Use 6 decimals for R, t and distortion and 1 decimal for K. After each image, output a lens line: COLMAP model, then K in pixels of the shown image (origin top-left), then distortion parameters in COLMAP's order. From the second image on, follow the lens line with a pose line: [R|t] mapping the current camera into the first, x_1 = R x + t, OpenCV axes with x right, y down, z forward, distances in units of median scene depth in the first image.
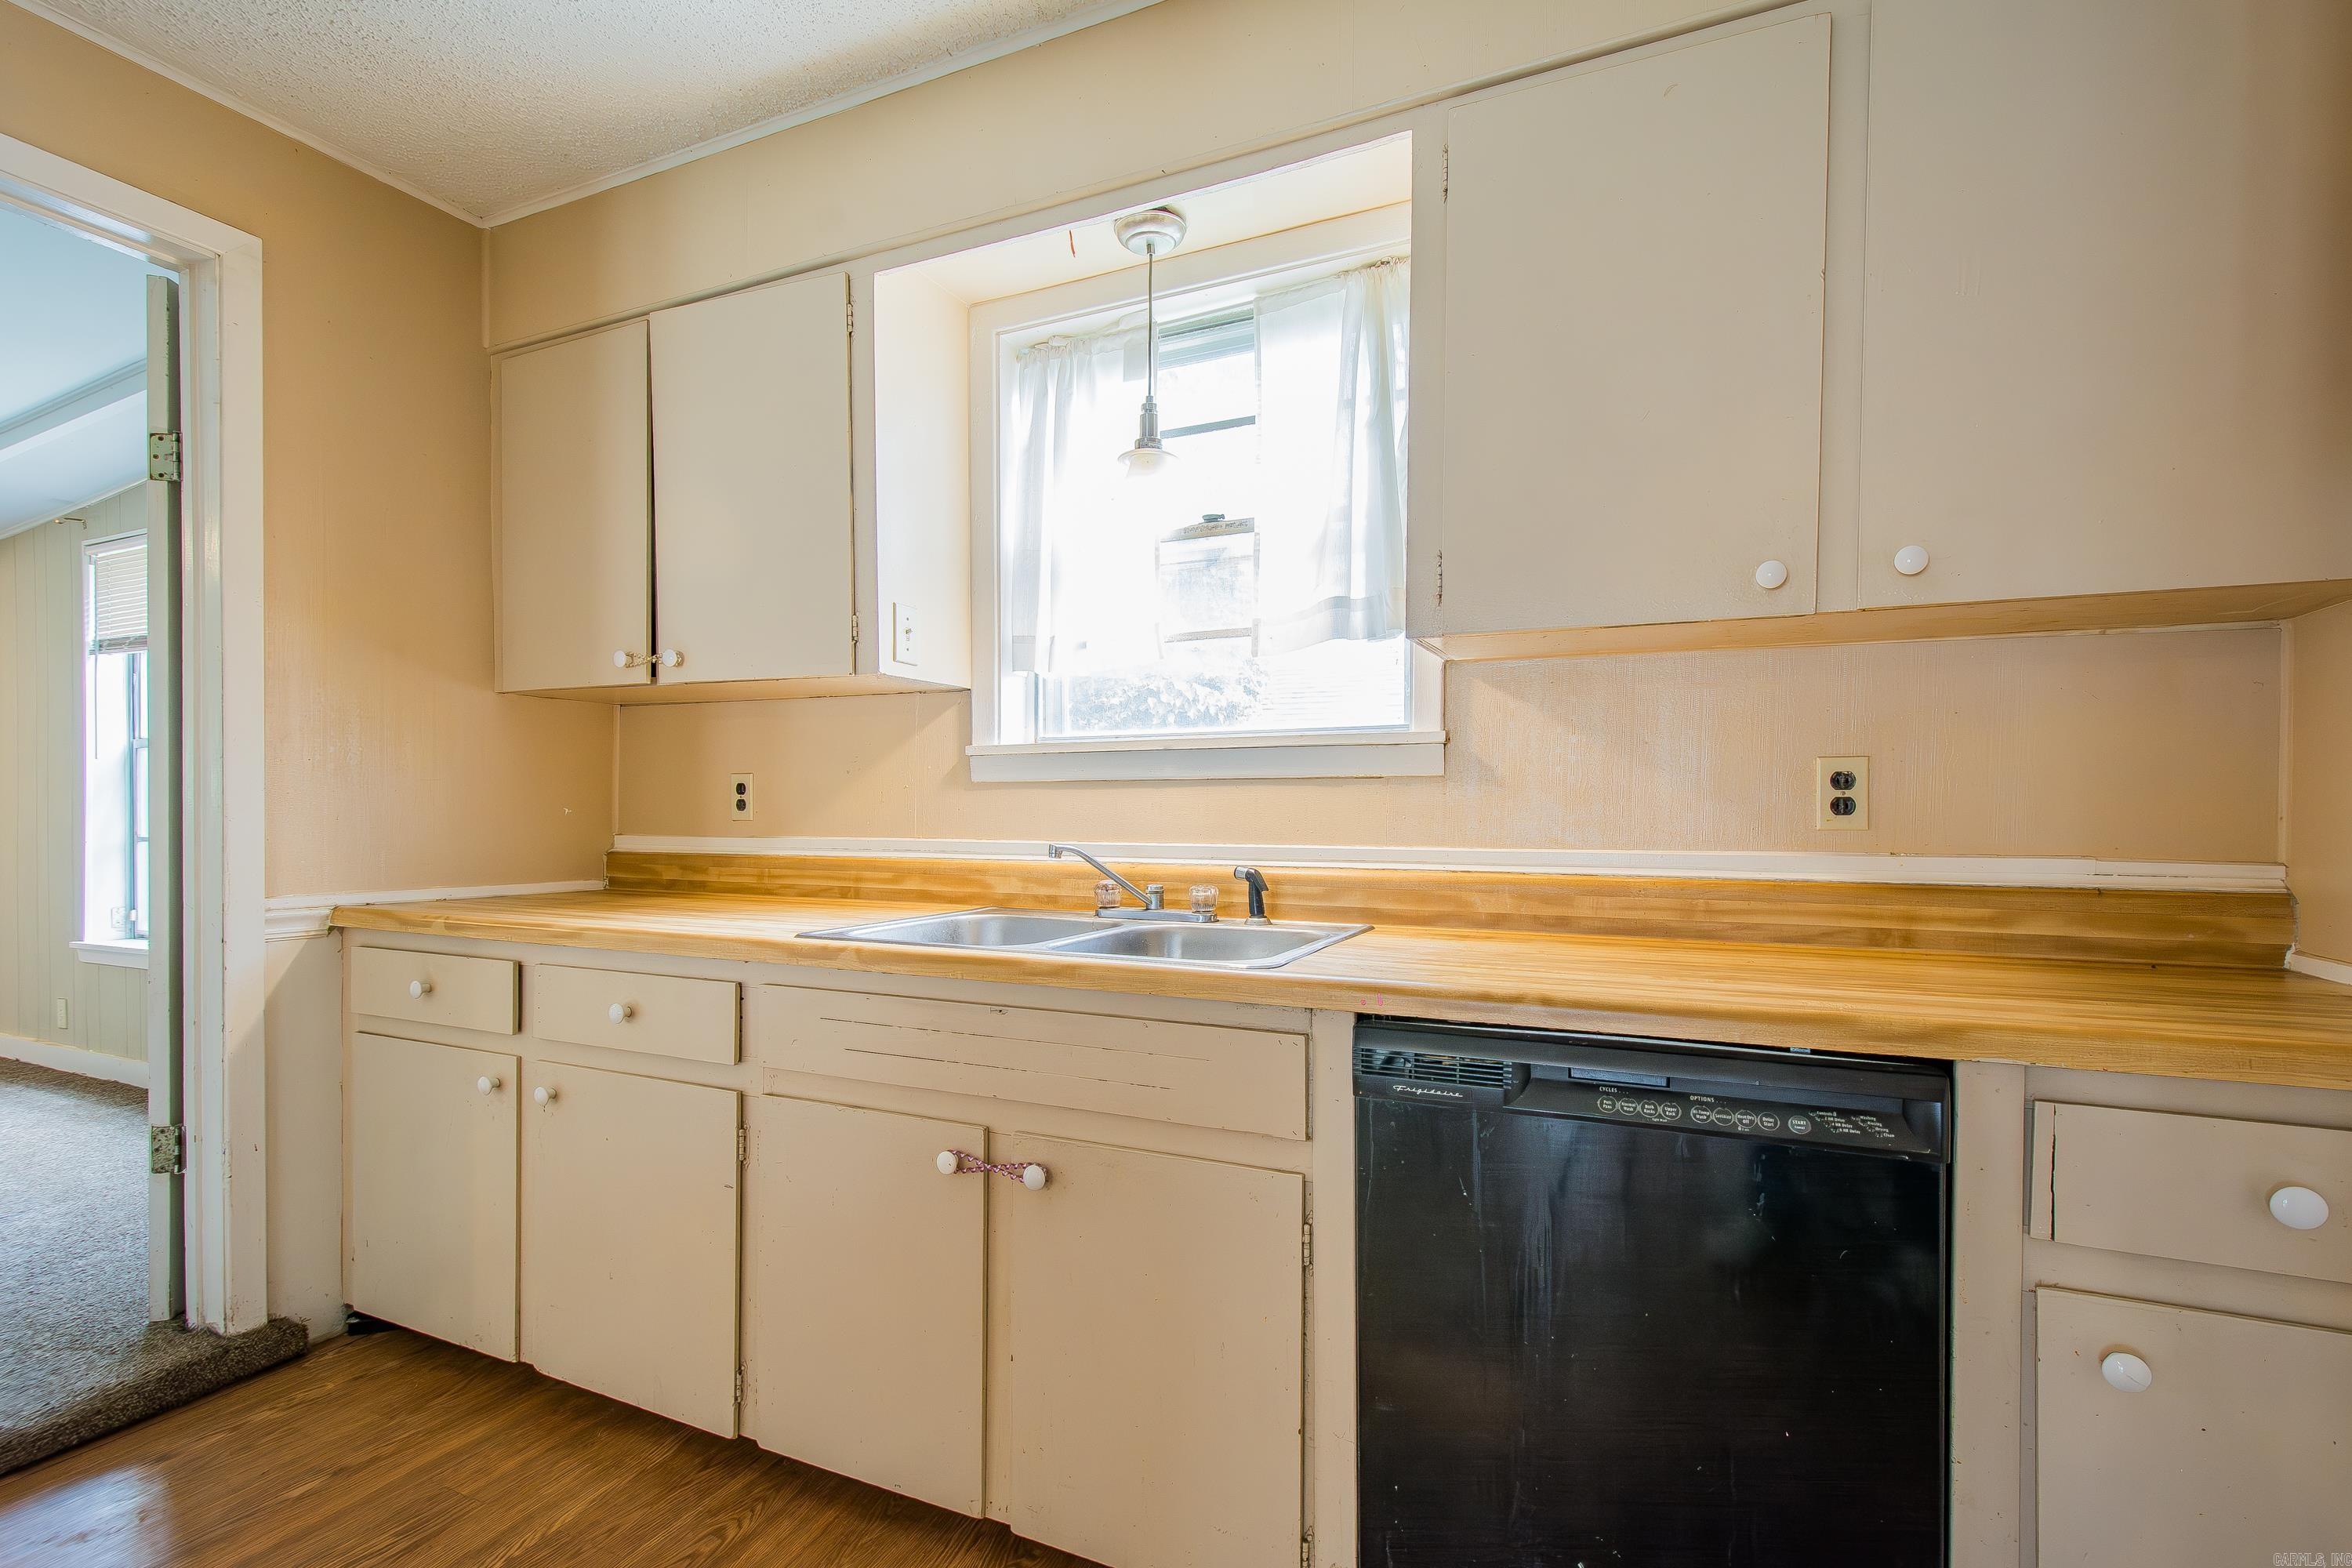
lens RADIAL K [[1028.0, 0, 1212.3], [0, 1028.0, 823.5], [0, 0, 1]] dist [0.012024, -0.001323]
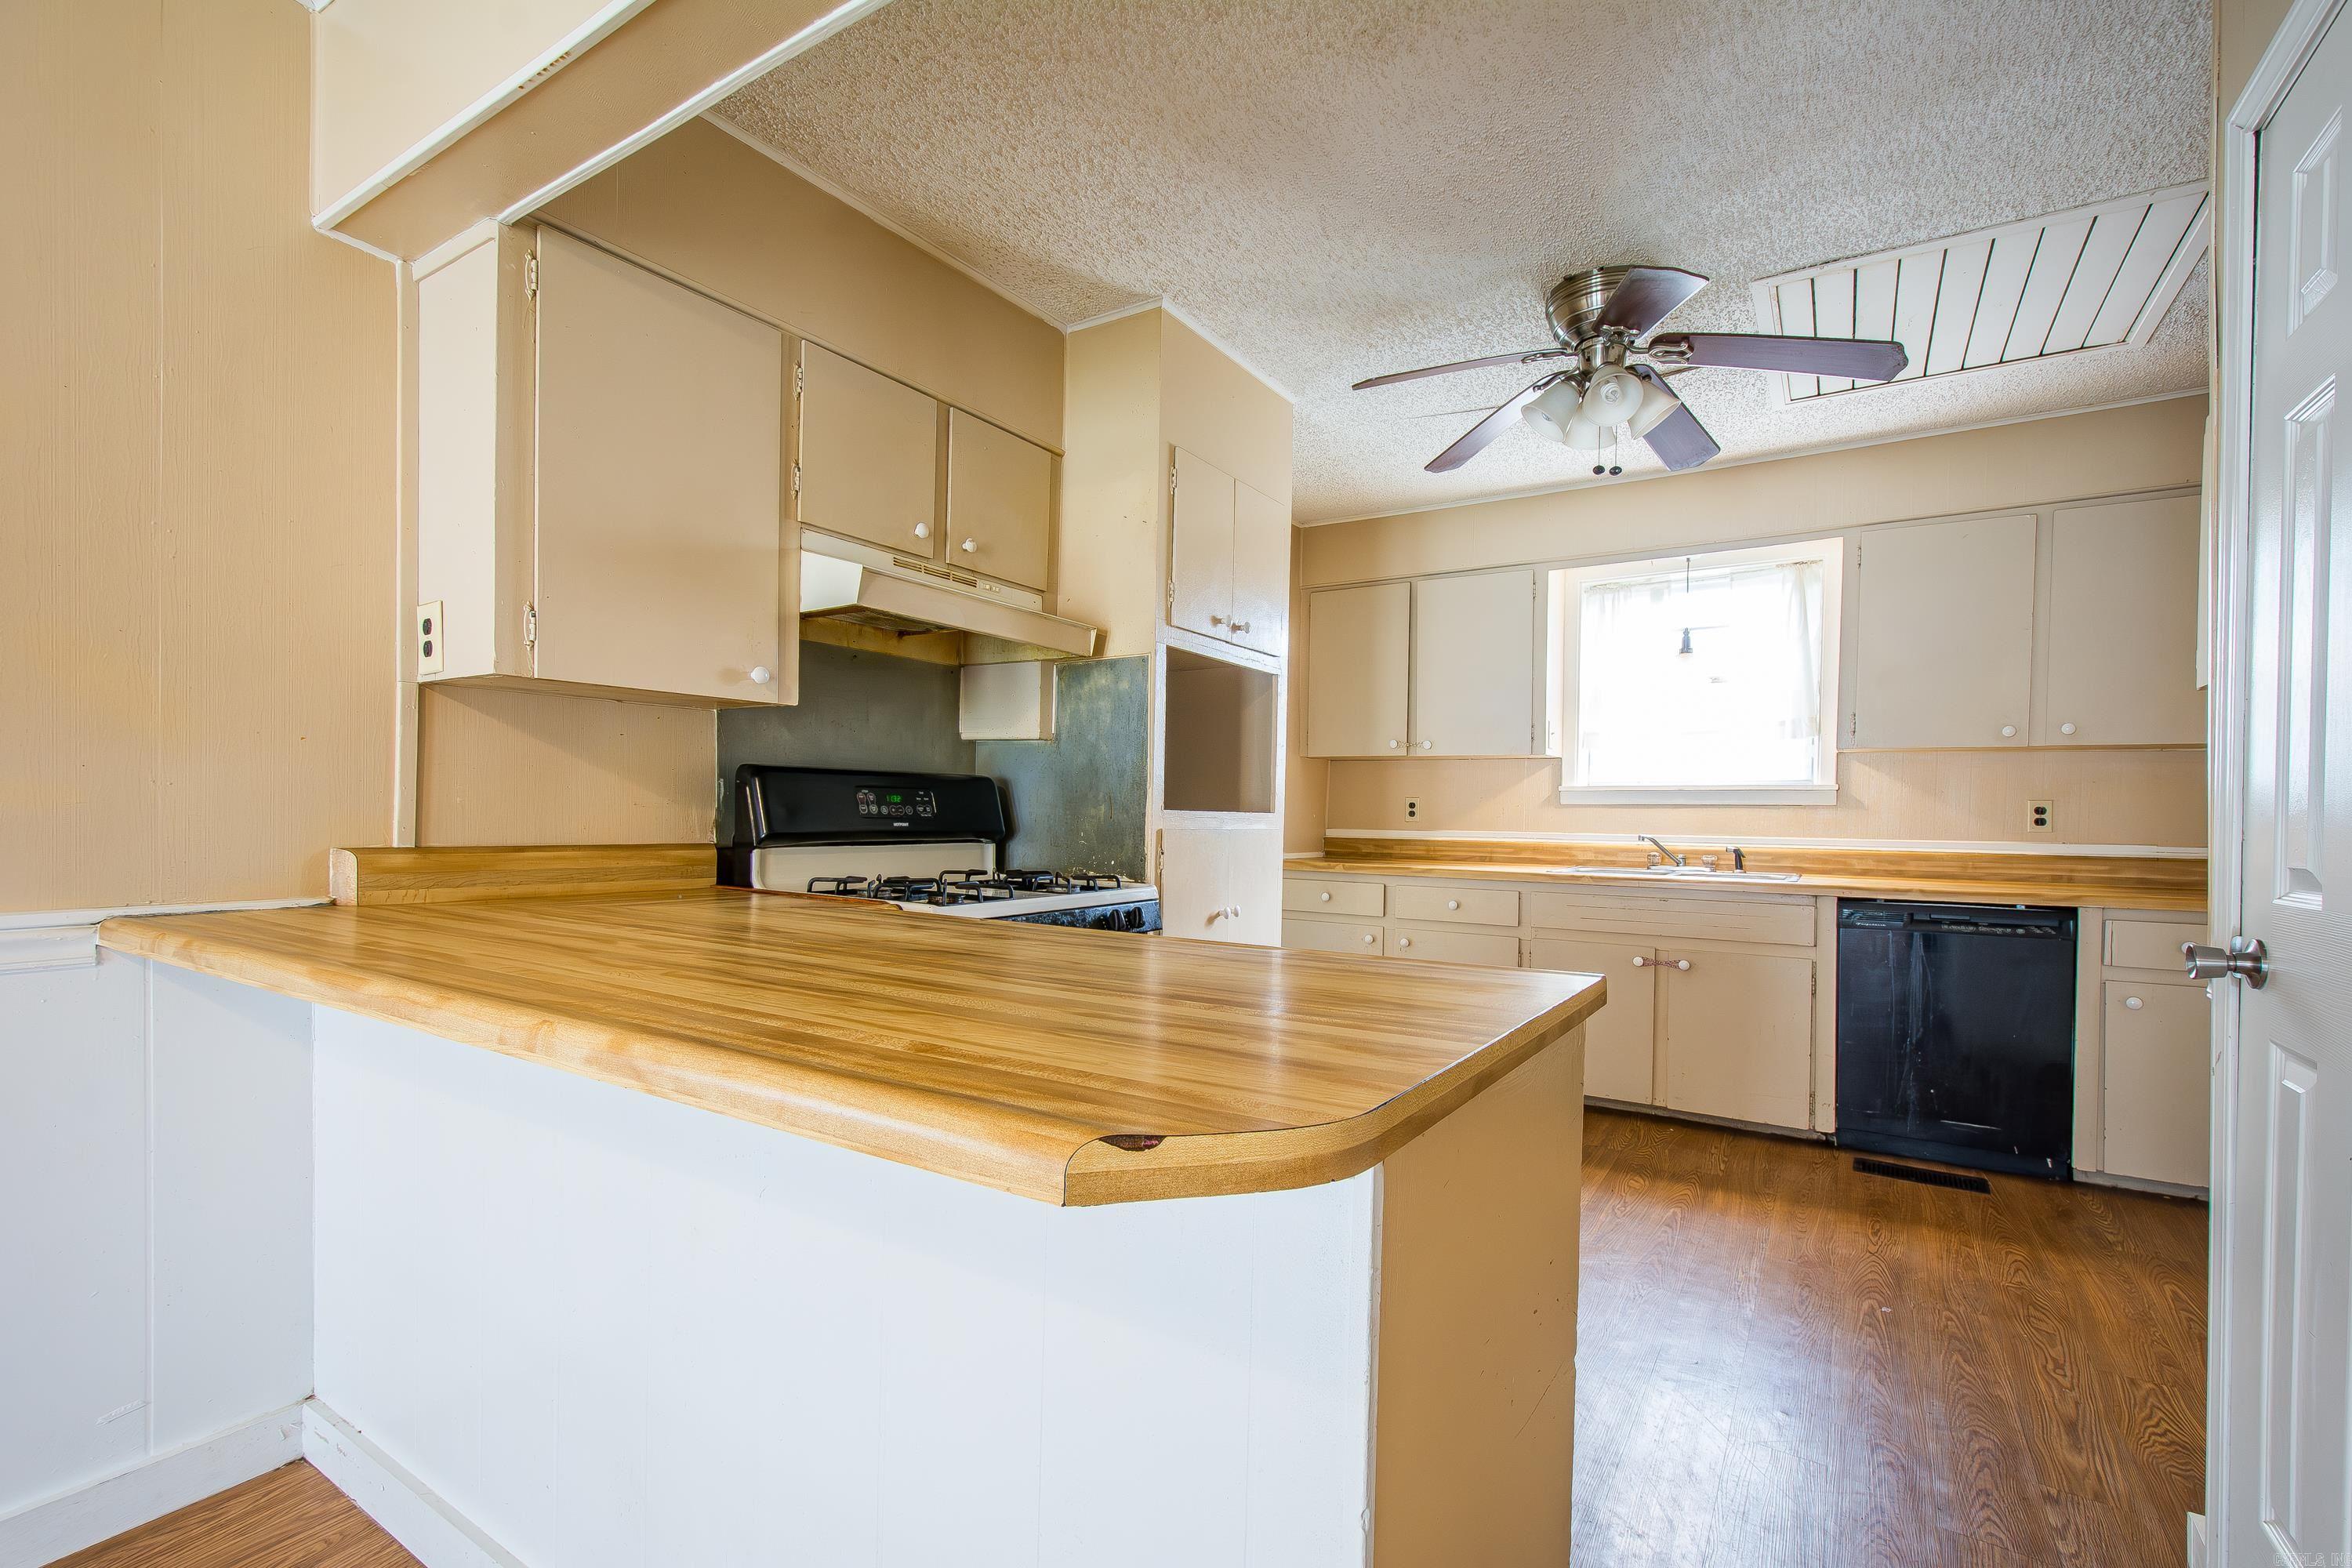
lens RADIAL K [[1028.0, 0, 1212.3], [0, 1028.0, 823.5], [0, 0, 1]] dist [0.012024, -0.001323]
pose [[0.990974, 0.010534, -0.133637, -0.780958], [-0.010581, 0.999944, 0.000358, 0.004665], [0.133633, 0.001059, 0.991030, -1.317156]]
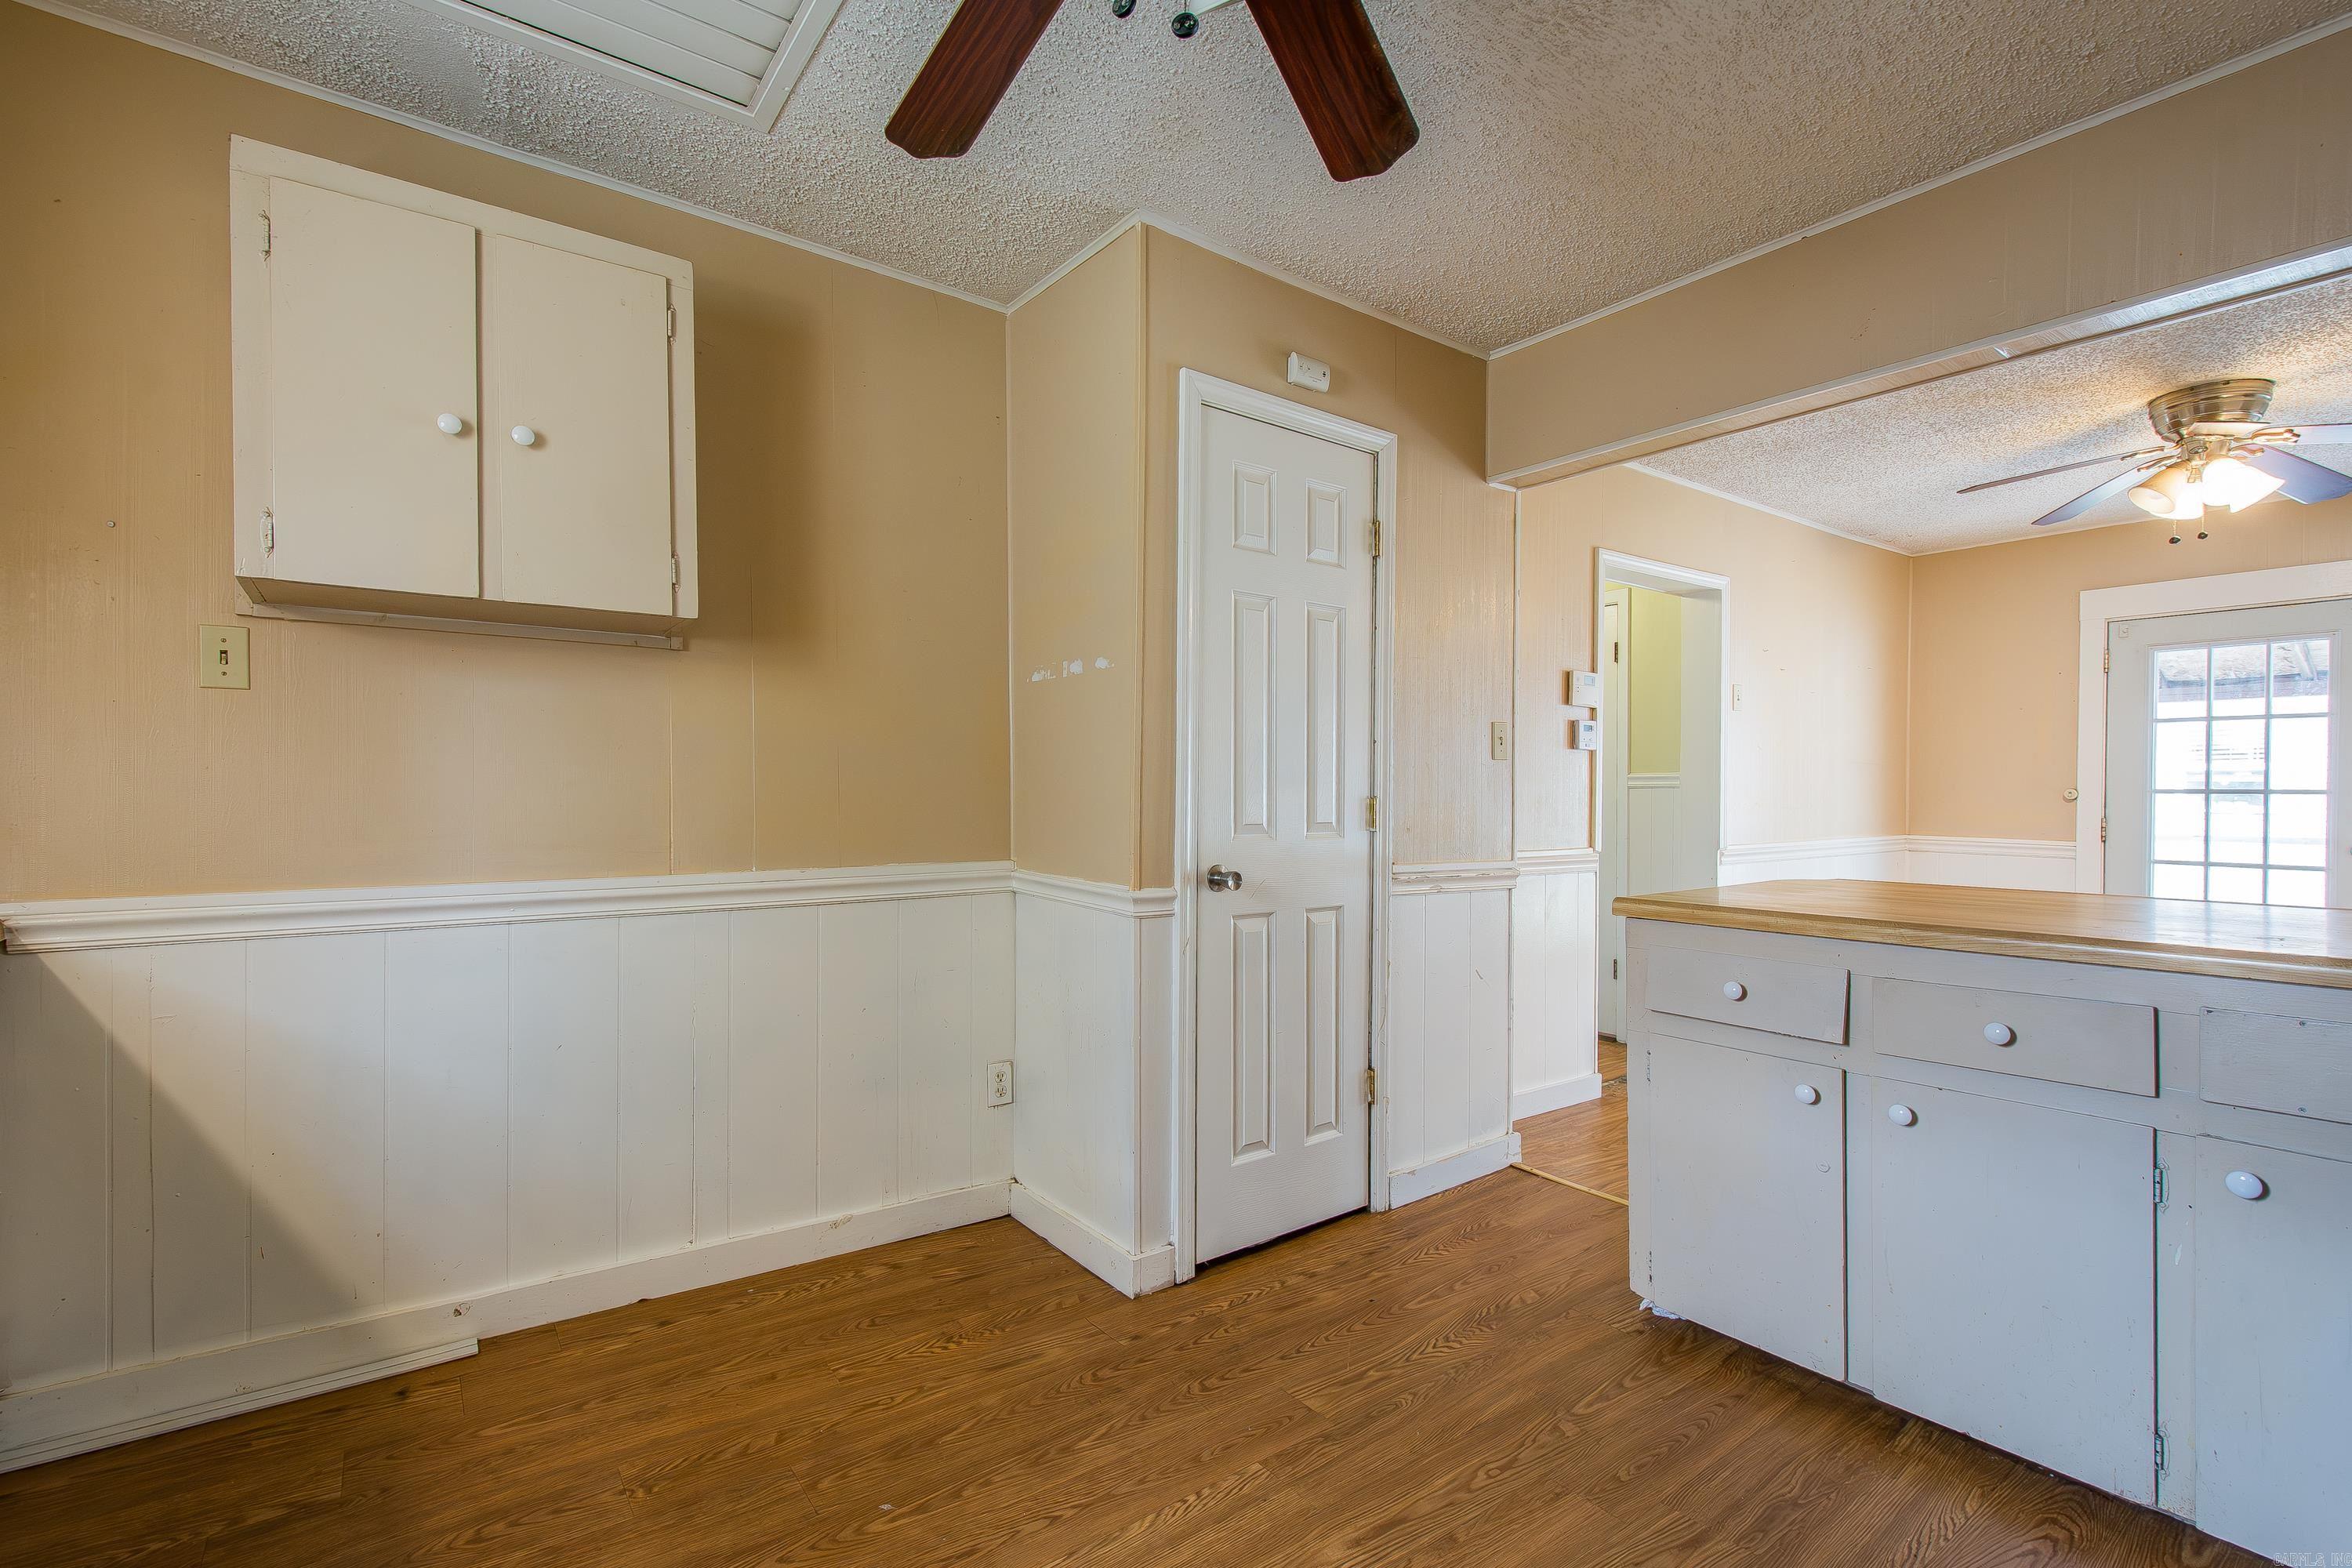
lens RADIAL K [[1077.7, 0, 1191.3], [0, 1077.7, 820.6], [0, 0, 1]] dist [0.014882, -0.000241]
pose [[-0.876108, -0.026453, 0.481388, -0.778691], [-0.011857, 0.999374, 0.033338, -0.024190], [-0.481969, 0.023499, -0.875873, 0.778869]]
